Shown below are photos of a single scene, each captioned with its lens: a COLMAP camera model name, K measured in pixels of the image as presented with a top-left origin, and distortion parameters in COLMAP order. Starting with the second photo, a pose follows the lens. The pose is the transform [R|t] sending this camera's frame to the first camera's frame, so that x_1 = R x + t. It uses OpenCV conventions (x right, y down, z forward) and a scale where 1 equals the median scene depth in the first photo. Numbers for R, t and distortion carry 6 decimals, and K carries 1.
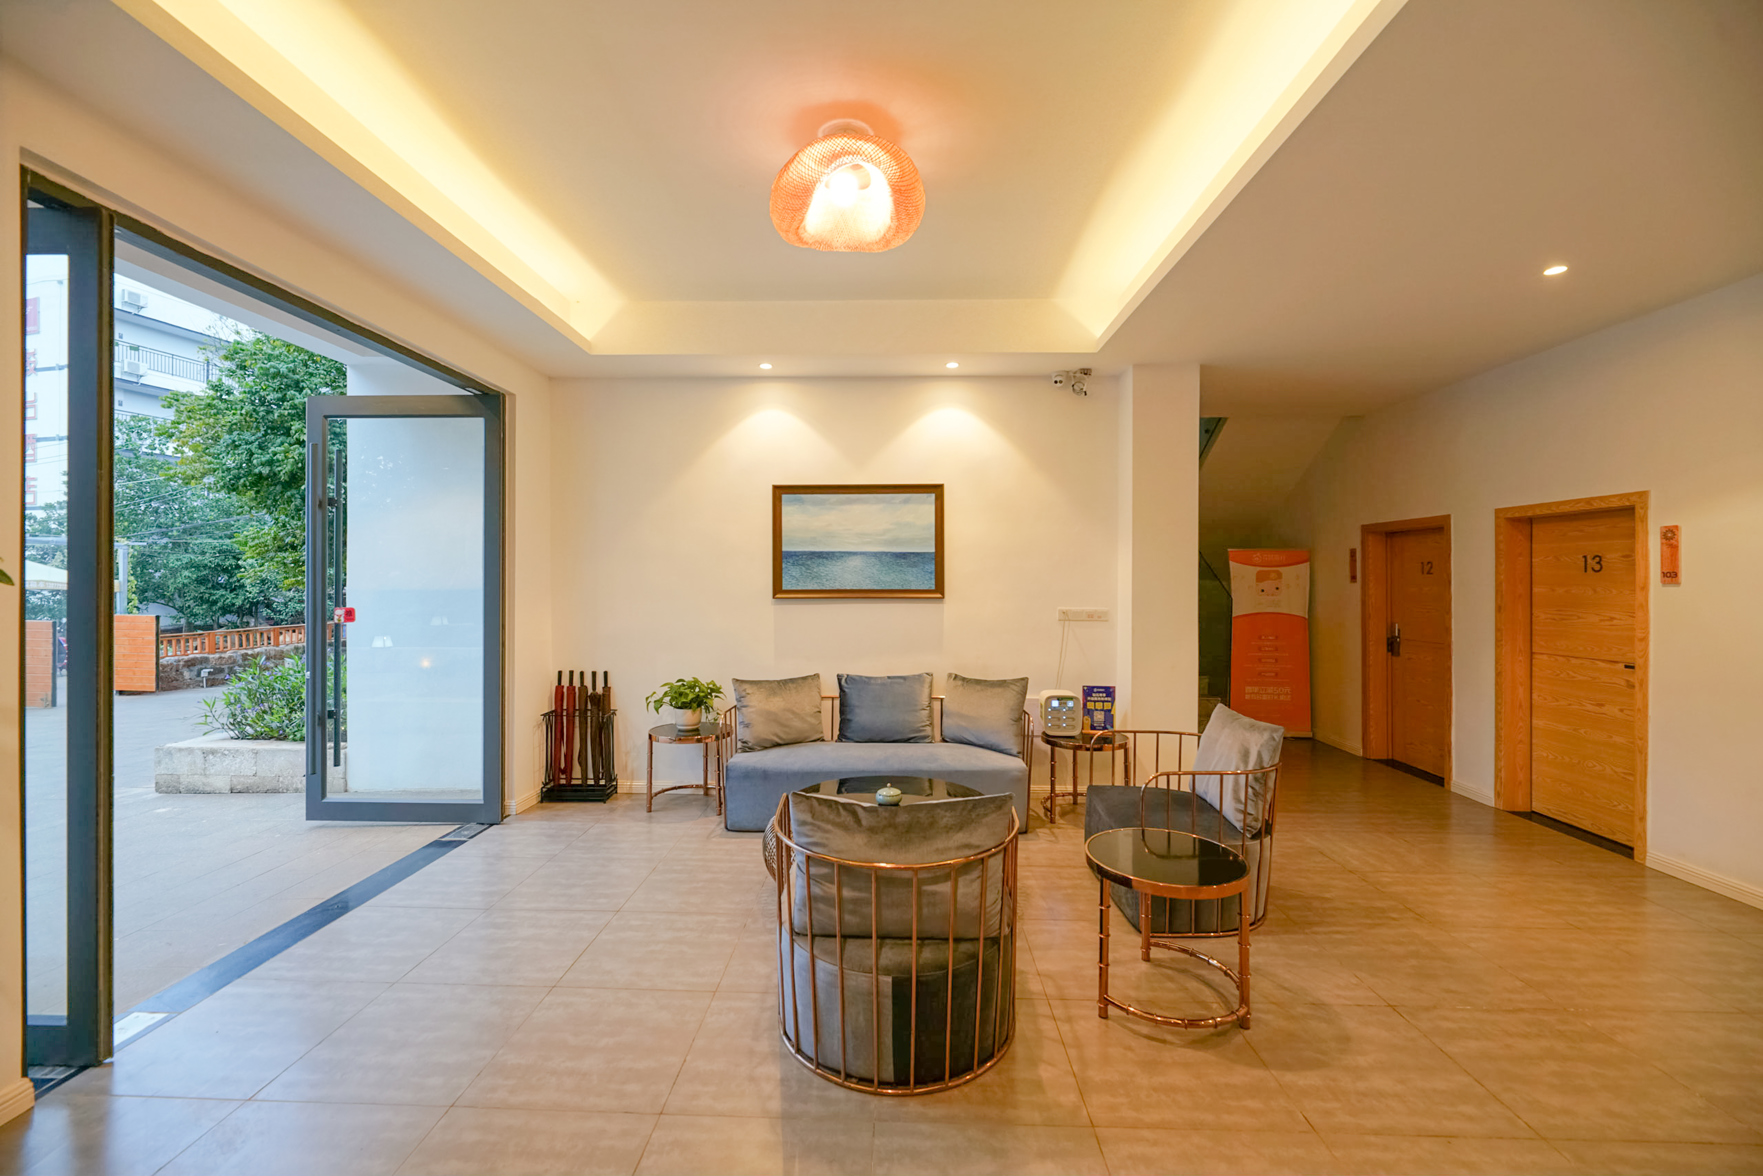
lens RADIAL K [[706.5, 0, 881.5], [0, 706.5, 588.0], [0, 0, 1]] dist [-0.001532, -0.000338]
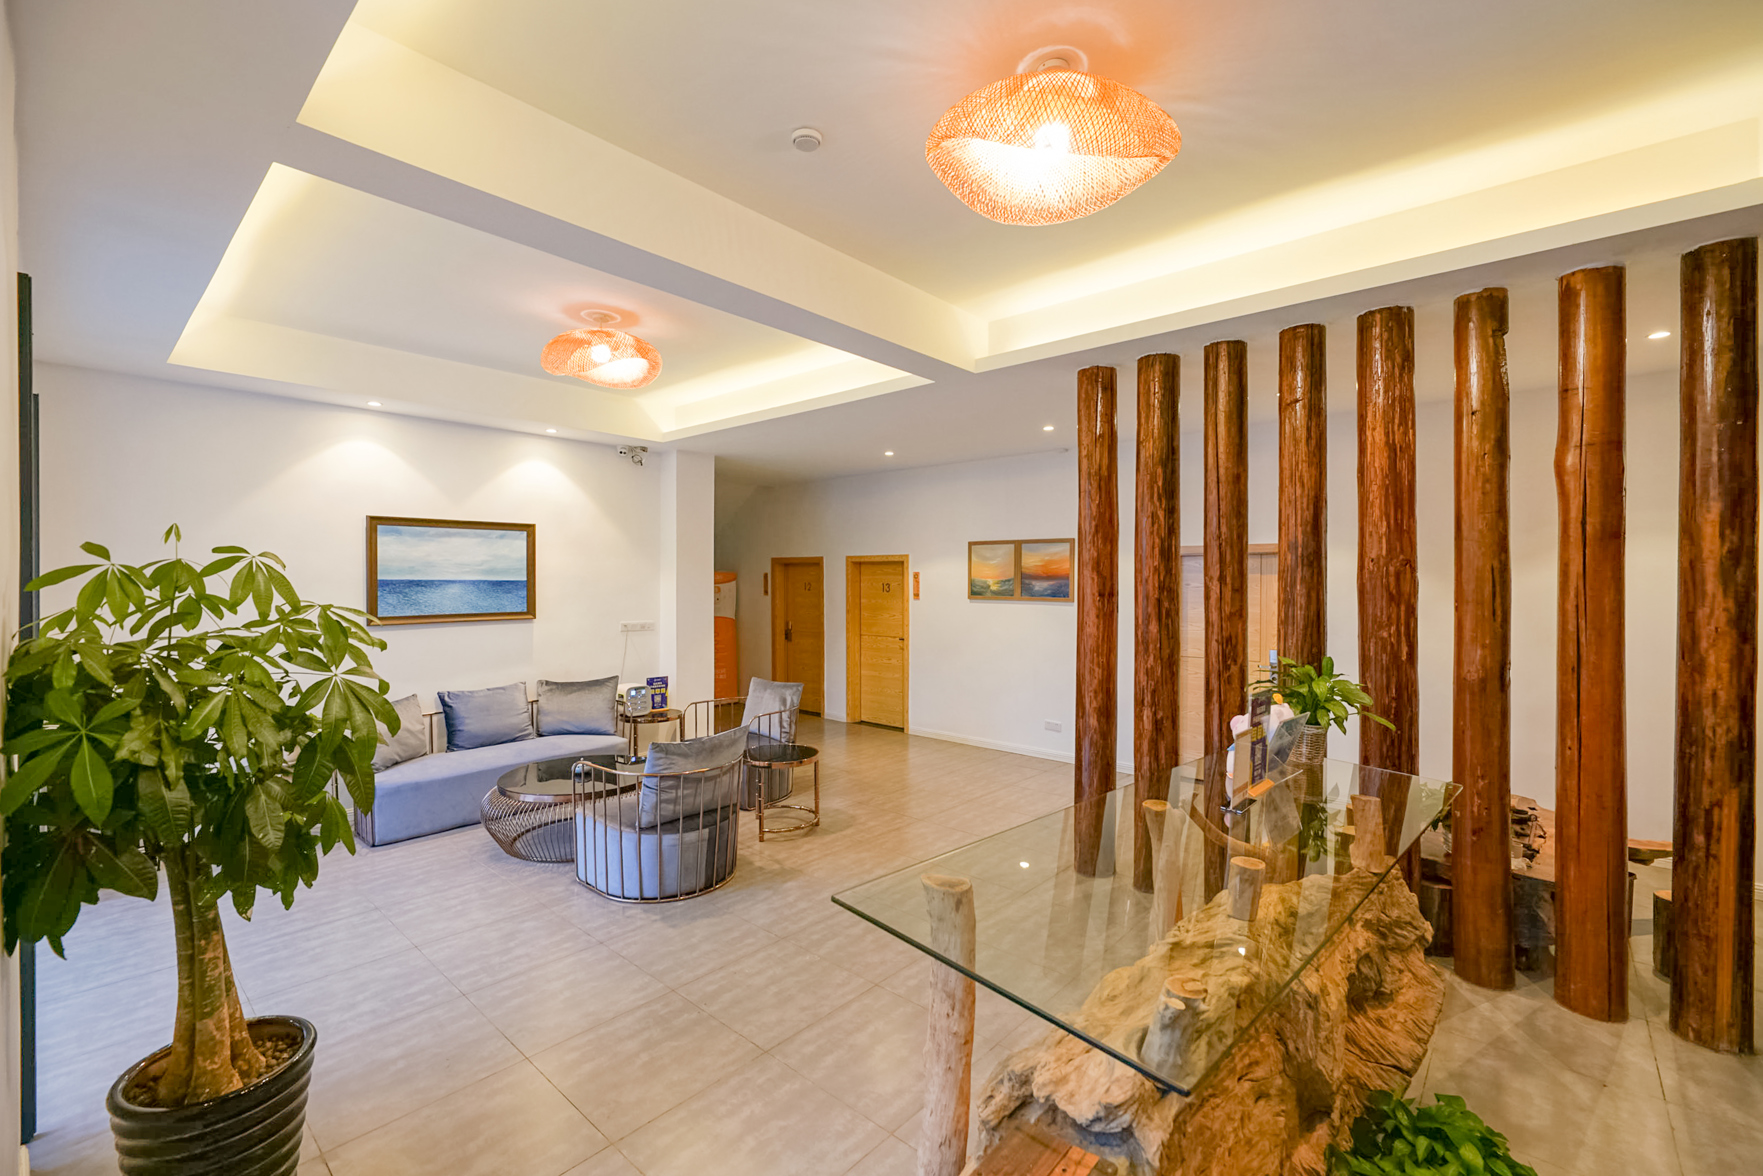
lens RADIAL K [[706.5, 0, 881.5], [0, 706.5, 588.0], [0, 0, 1]] dist [-0.001532, -0.000338]
pose [[0.643968, -0.008521, 0.765005, -0.457026], [0.007712, 0.999959, 0.004646, -0.039158], [-0.765014, 0.002908, 0.644007, -0.231131]]
